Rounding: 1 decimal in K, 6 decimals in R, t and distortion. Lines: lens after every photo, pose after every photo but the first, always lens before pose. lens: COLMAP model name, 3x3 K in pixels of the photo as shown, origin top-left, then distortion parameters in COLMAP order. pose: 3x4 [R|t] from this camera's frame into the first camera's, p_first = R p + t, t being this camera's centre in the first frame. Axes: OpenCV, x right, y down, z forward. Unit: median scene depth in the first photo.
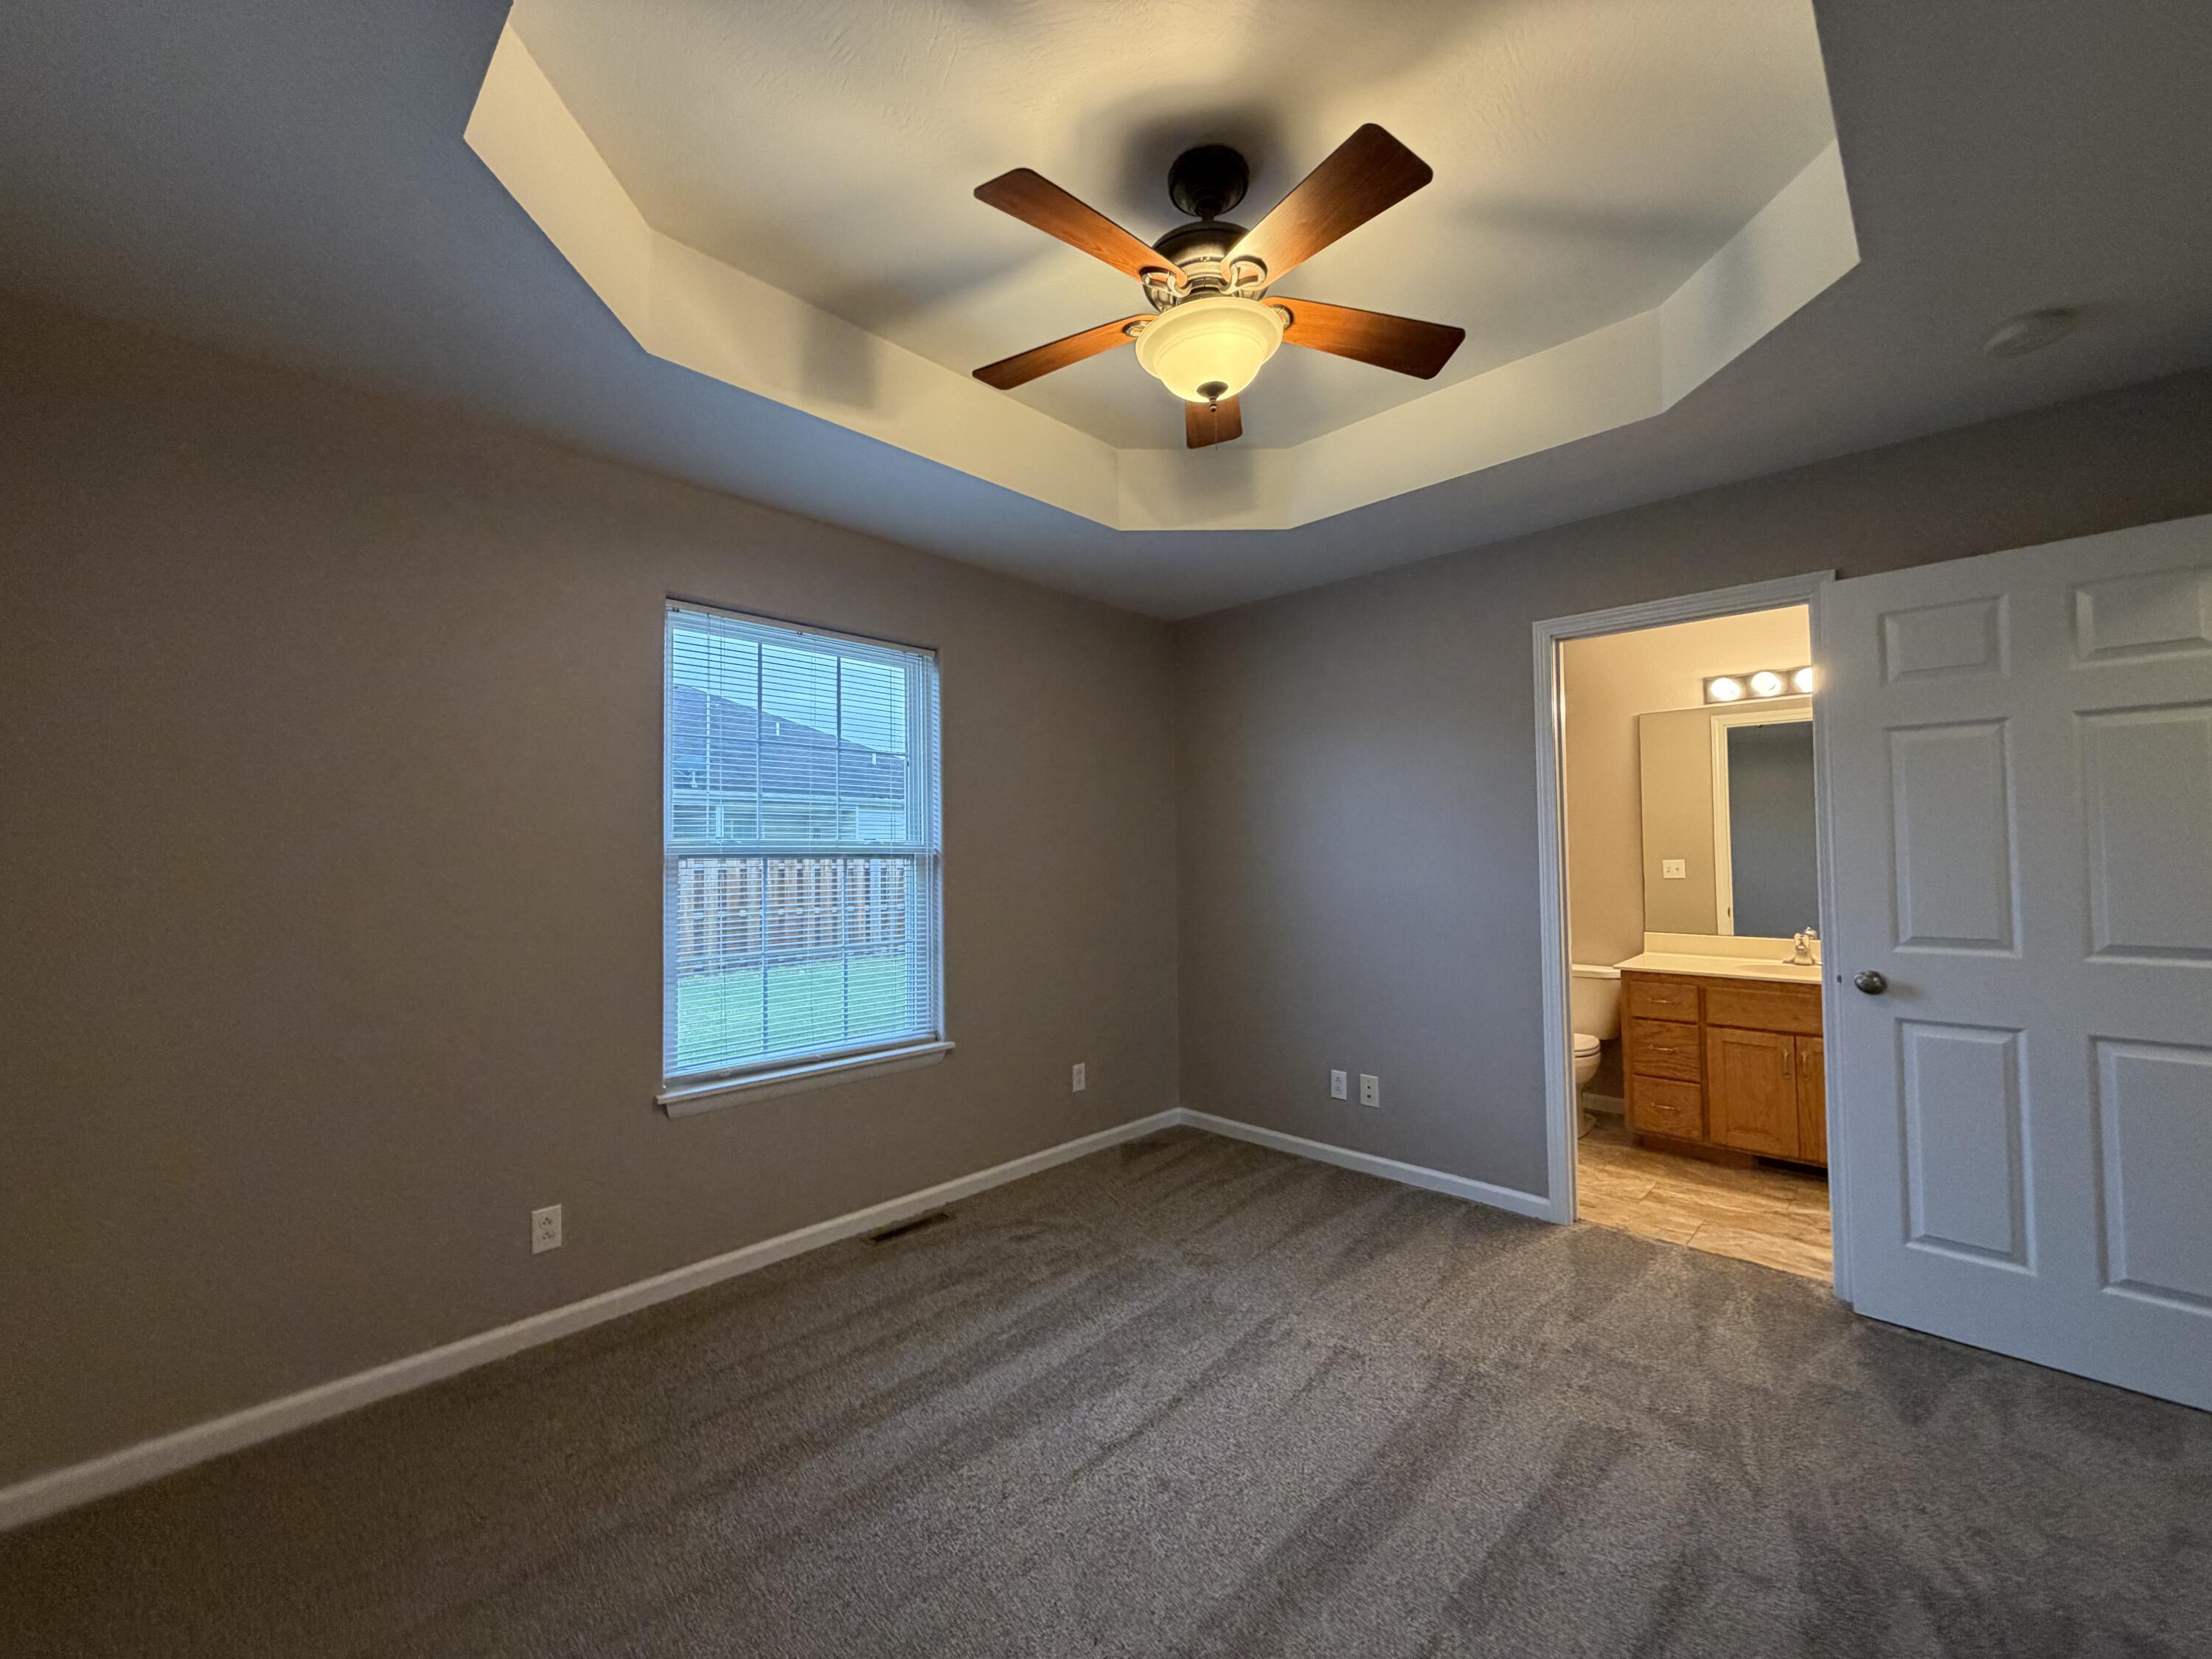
lens RADIAL K [[883.6, 0, 1103.7], [0, 883.6, 829.2], [0, 0, 1]] dist [0.000720, -0.000023]
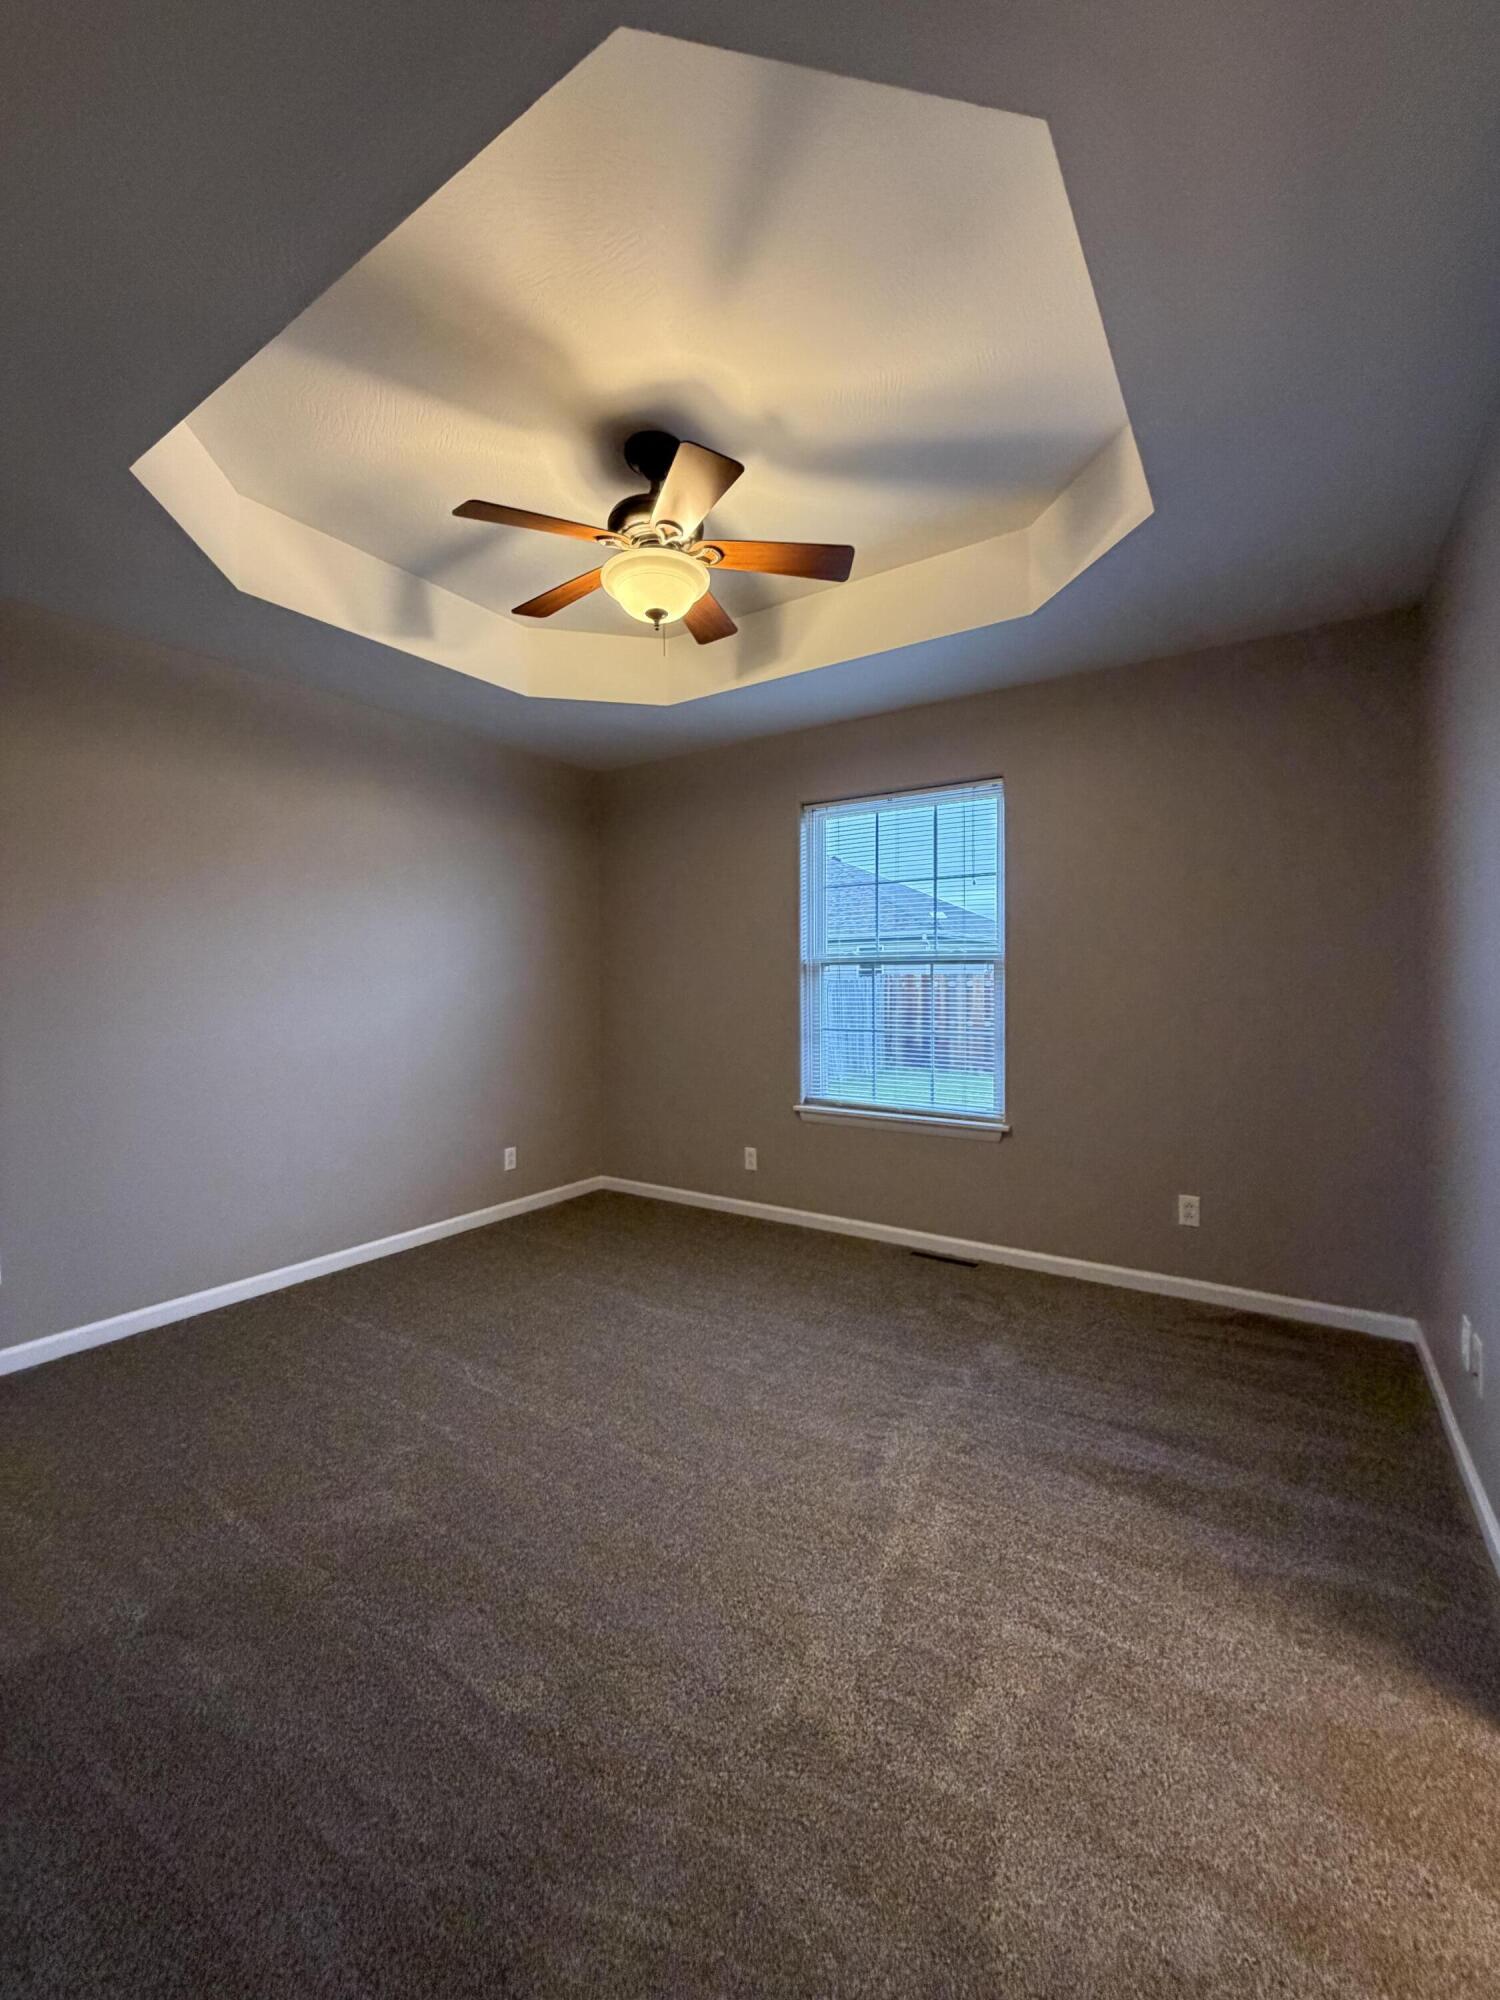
lens RADIAL K [[799.0, 0, 751.7], [0, 799.0, 994.4], [0, 0, 1]] dist [0.000720, -0.000023]
pose [[0.194036, 0.027043, -0.980622, 0.830035], [0.036672, 0.998721, 0.034799, 0.027875], [0.980309, -0.042713, 0.192796, 0.535821]]
